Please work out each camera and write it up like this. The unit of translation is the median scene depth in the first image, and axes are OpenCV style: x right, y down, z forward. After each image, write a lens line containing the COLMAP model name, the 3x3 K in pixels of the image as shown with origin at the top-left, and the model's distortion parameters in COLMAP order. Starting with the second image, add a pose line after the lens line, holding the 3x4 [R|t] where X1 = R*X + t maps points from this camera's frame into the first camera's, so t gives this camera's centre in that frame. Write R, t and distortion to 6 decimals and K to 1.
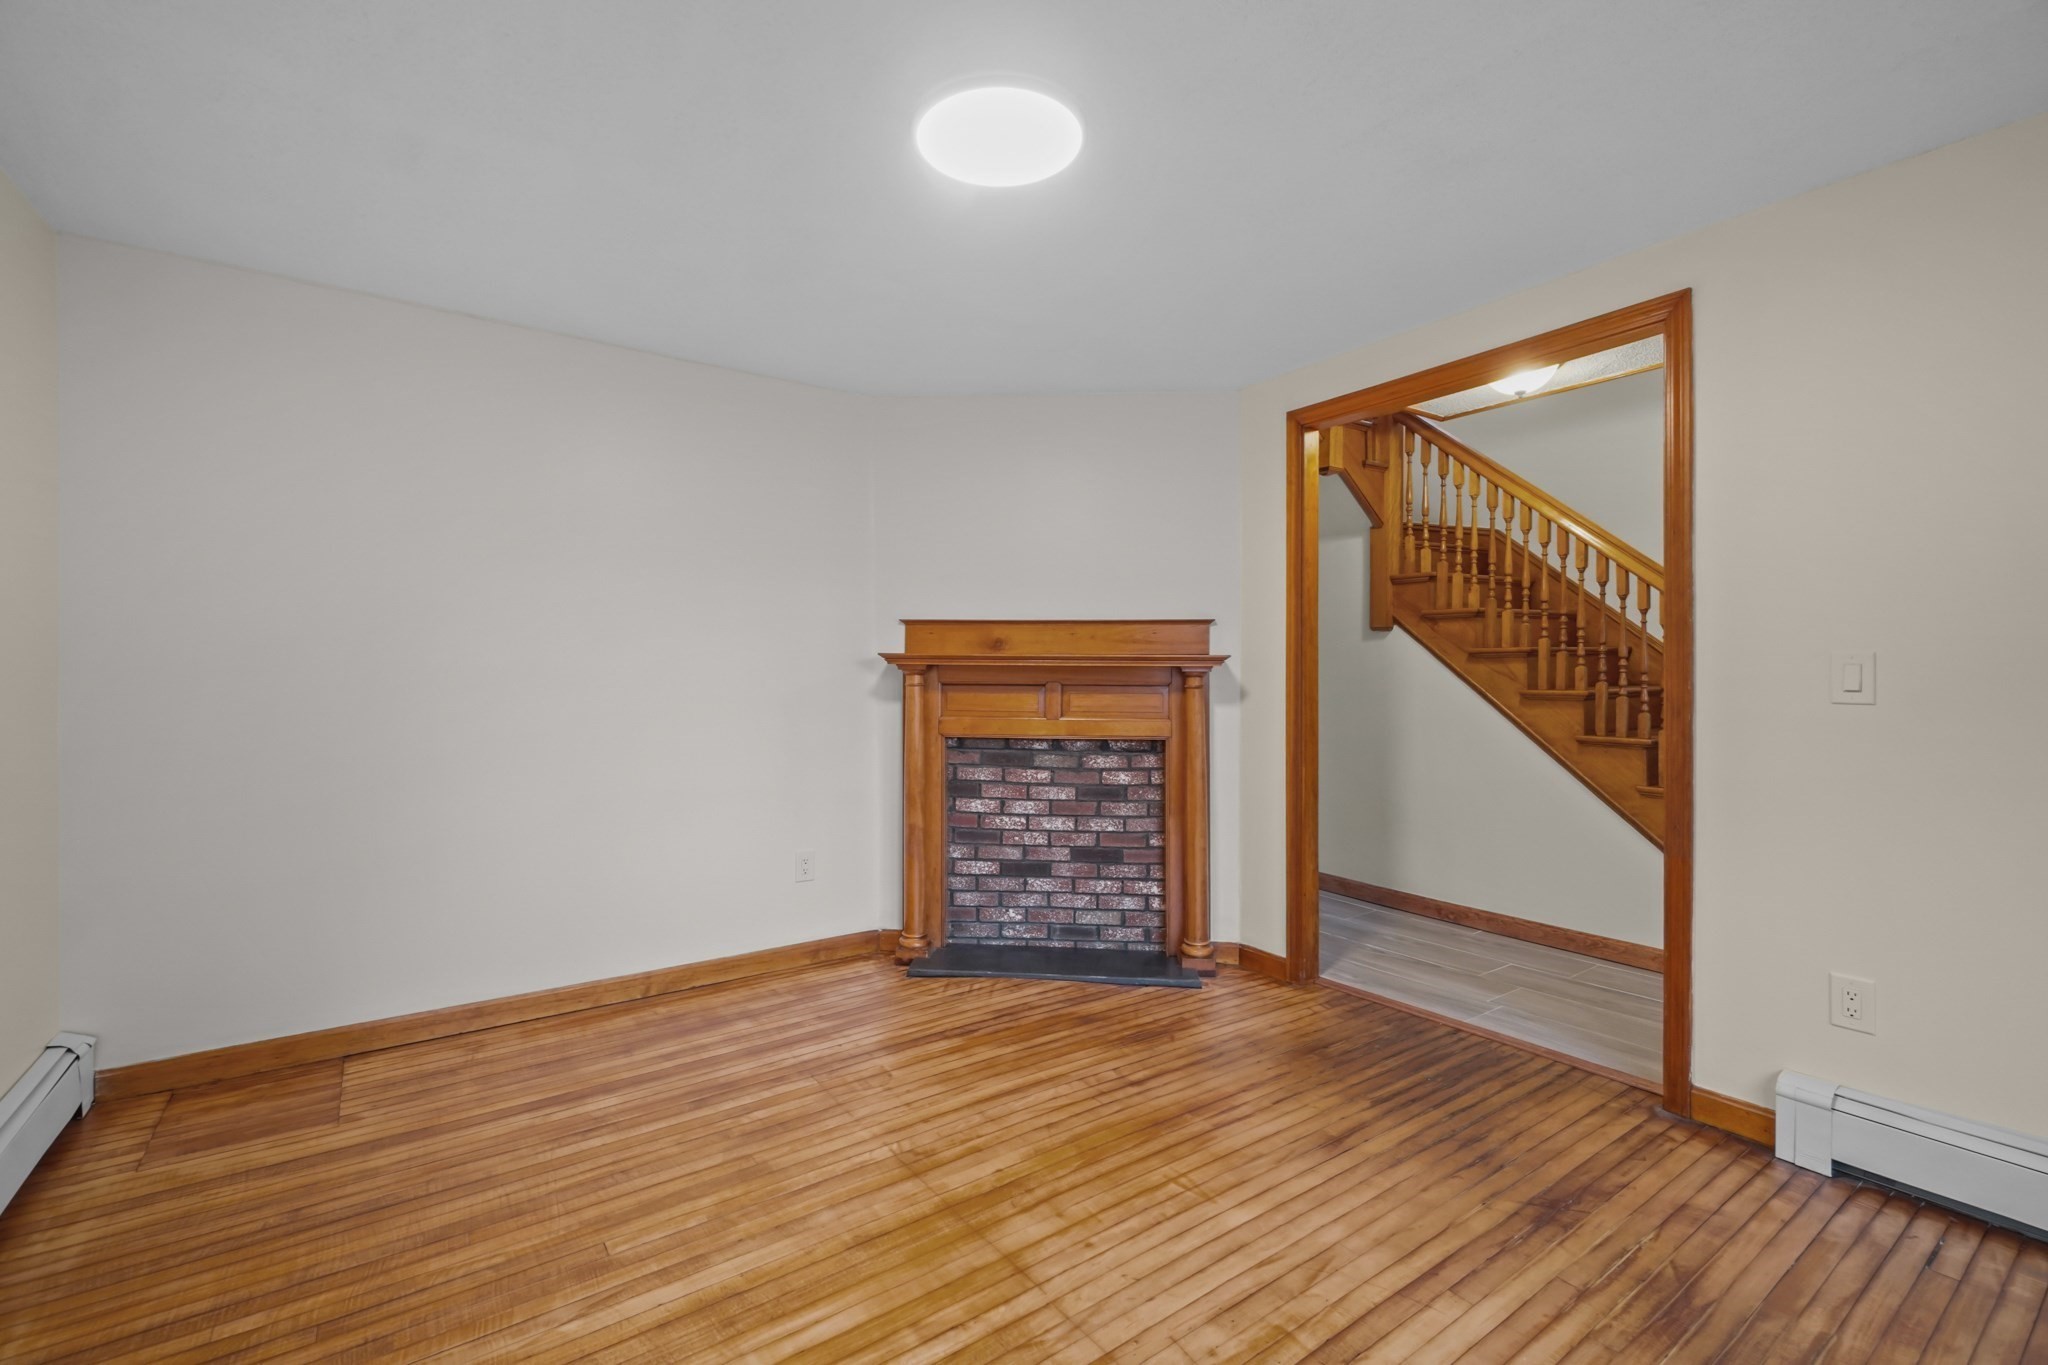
lens RADIAL K [[900.9, 0, 1024.0], [0, 900.9, 682.5], [0, 0, 1]] dist [-0.000442, -0.000394]
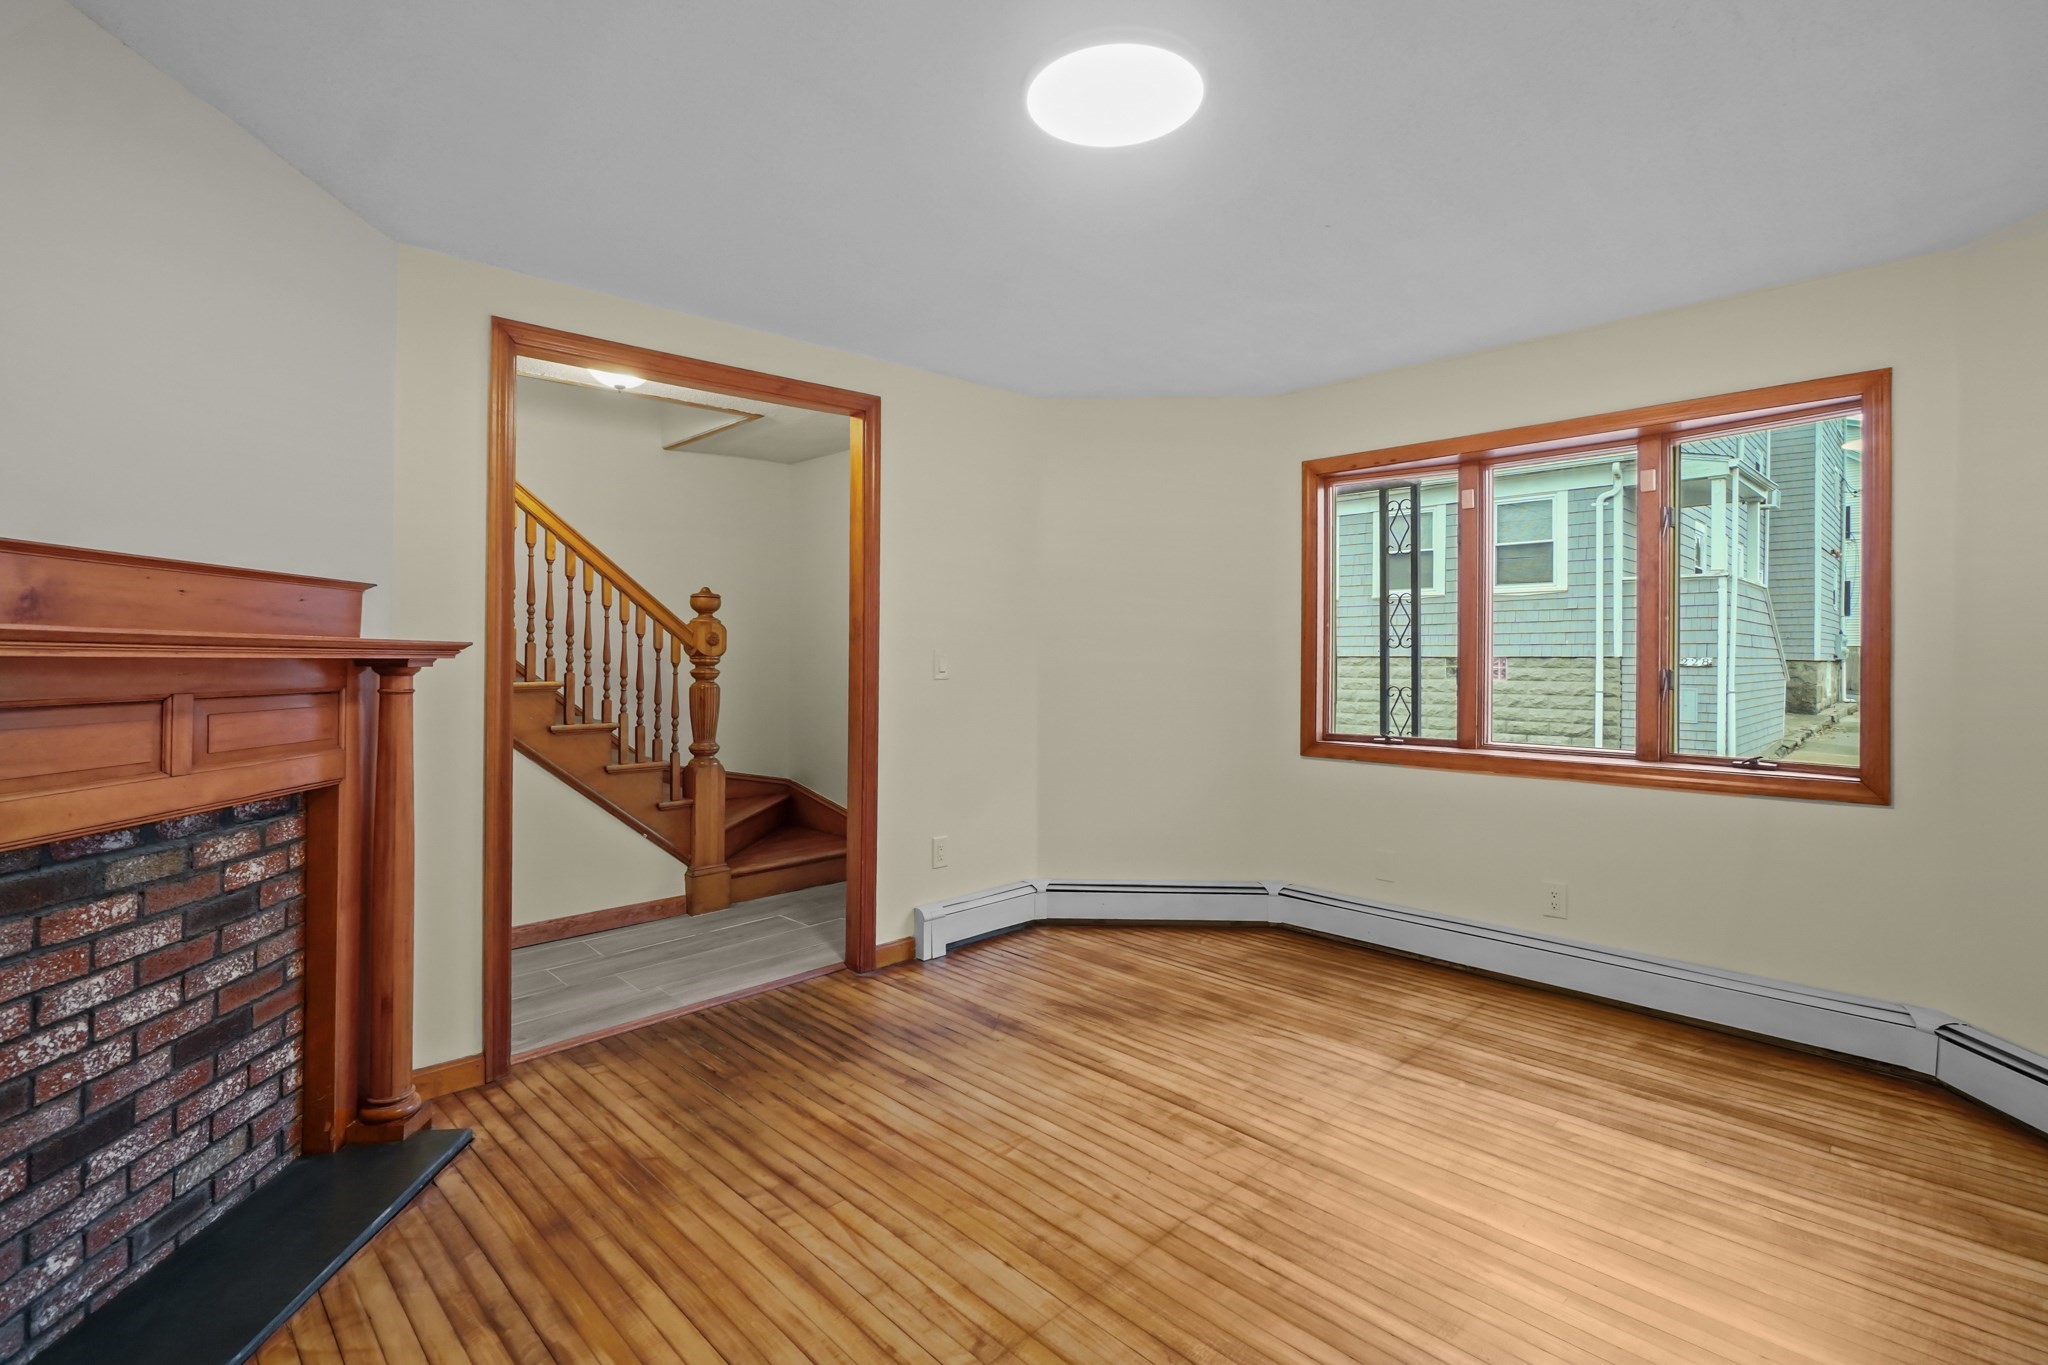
lens RADIAL K [[941.8, 0, 1024.0], [0, 941.8, 682.5], [0, 0, 1]] dist [0.002462, -0.005320]
pose [[-0.158410, -0.029364, 0.986937, -0.554982], [0.016272, 0.999344, 0.032345, -0.016414], [-0.987239, 0.021184, -0.157828, 0.702634]]
